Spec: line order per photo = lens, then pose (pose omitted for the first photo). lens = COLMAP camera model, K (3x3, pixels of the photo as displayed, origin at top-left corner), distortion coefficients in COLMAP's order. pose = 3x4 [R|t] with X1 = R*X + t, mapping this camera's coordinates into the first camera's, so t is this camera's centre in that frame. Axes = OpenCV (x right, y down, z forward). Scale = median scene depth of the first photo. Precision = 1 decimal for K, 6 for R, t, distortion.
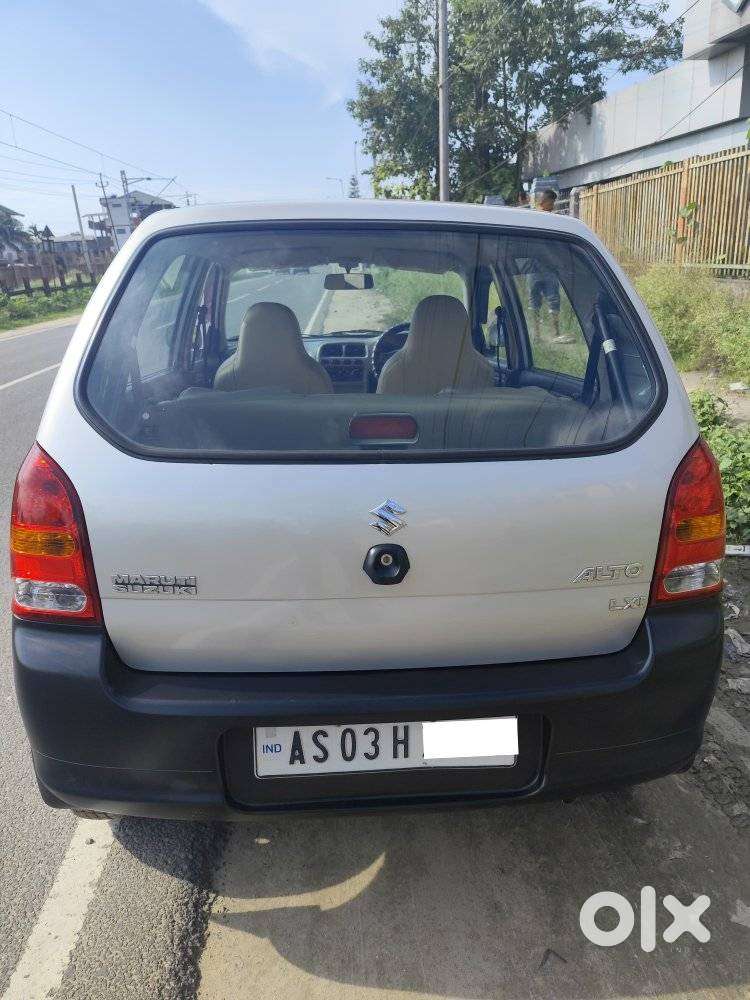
lens RADIAL K [[700.5, 0, 379.7], [0, 700.5, 498.0], [0, 0, 1]] dist [0.001119, -0.005069]
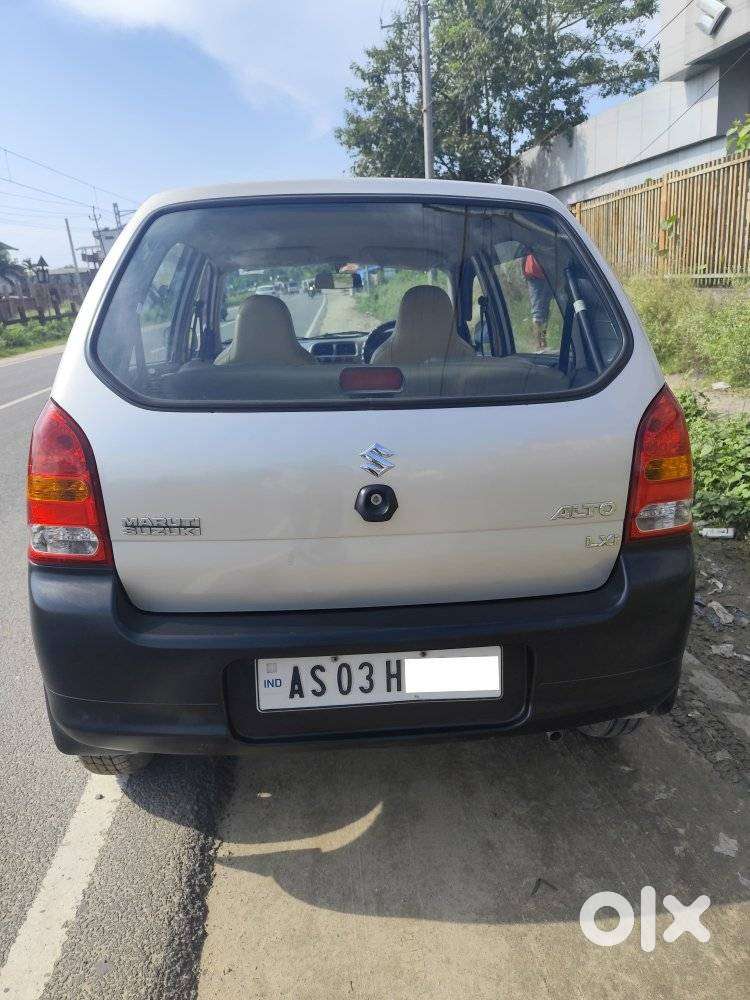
lens RADIAL K [[700.5, 0, 375.0], [0, 700.5, 500.0], [0, 0, 1]] dist [0.000988, -0.004022]
pose [[0.999782, -0.020865, 0.000917, 0.005218], [0.020884, 0.999244, -0.032806, 0.097432], [-0.000232, 0.032818, 0.999461, -0.060716]]
